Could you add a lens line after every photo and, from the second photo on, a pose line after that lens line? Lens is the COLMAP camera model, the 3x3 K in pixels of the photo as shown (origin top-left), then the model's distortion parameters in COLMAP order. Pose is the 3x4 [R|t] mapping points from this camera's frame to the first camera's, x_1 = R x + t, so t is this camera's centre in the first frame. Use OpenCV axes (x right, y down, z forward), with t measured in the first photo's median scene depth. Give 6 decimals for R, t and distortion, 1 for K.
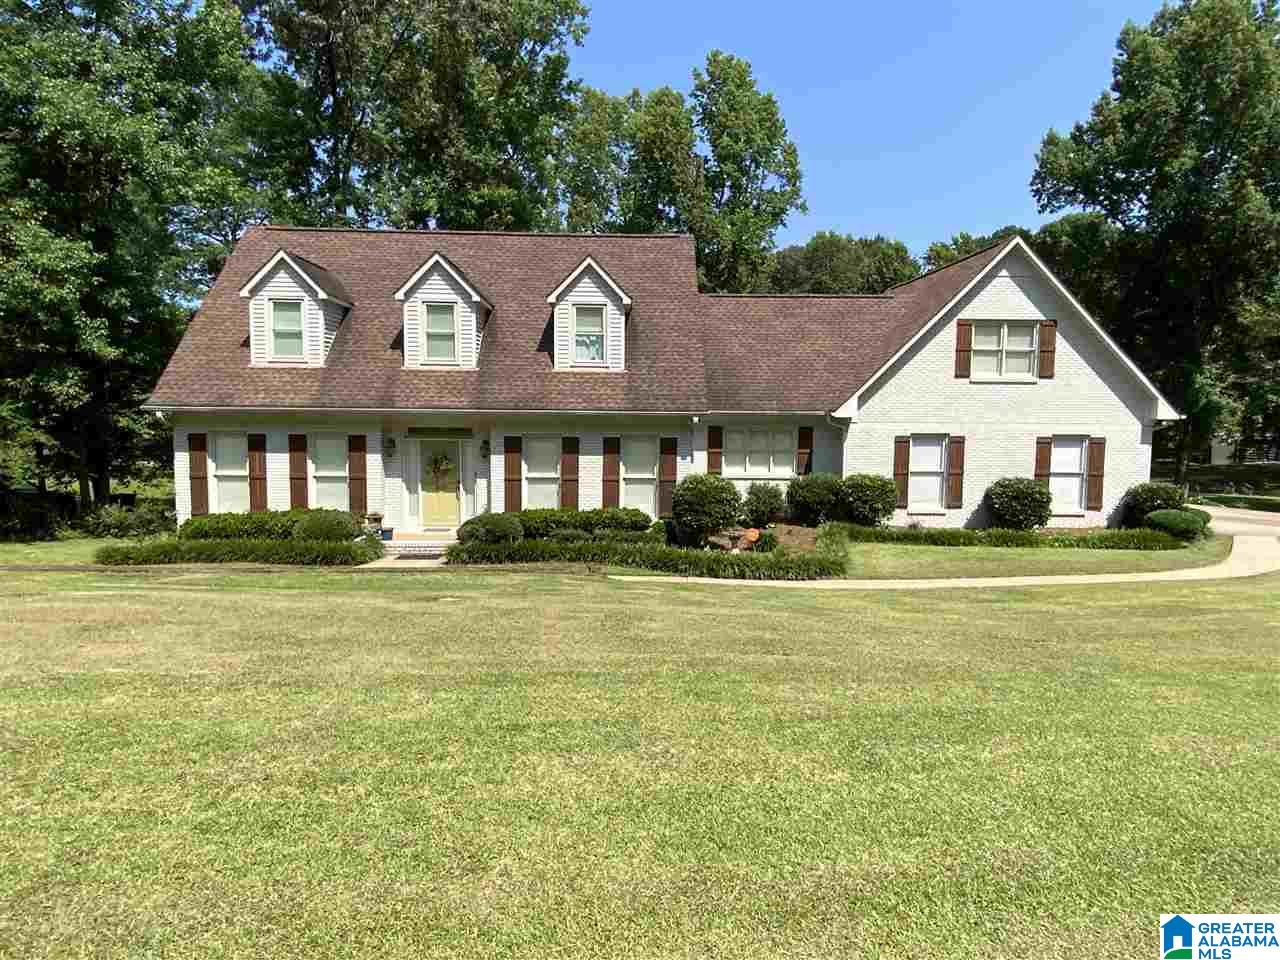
lens RADIAL K [[873.9, 0, 640.2], [0, 873.9, 477.8], [0, 0, 1]] dist [0.005412, -0.001270]
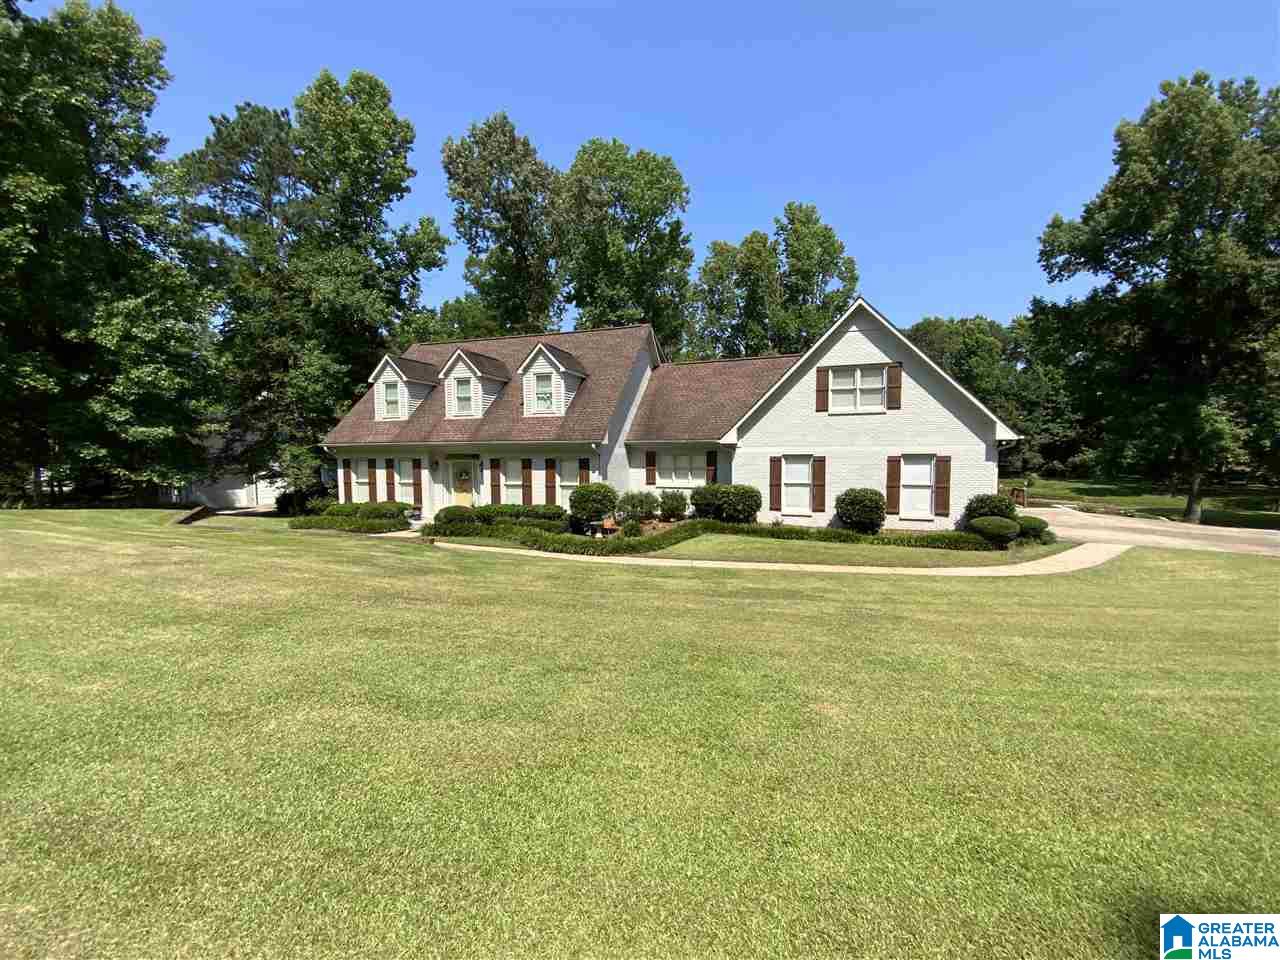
lens RADIAL K [[529.7, 0, 642.4], [0, 529.7, 486.3], [0, 0, 1]] dist [-0.000757, -0.006765]
pose [[0.931582, 0.010025, -0.363393, 0.405774], [-0.012129, 0.999920, -0.003508, 0.003354], [0.363328, 0.007675, 0.931629, 0.167524]]
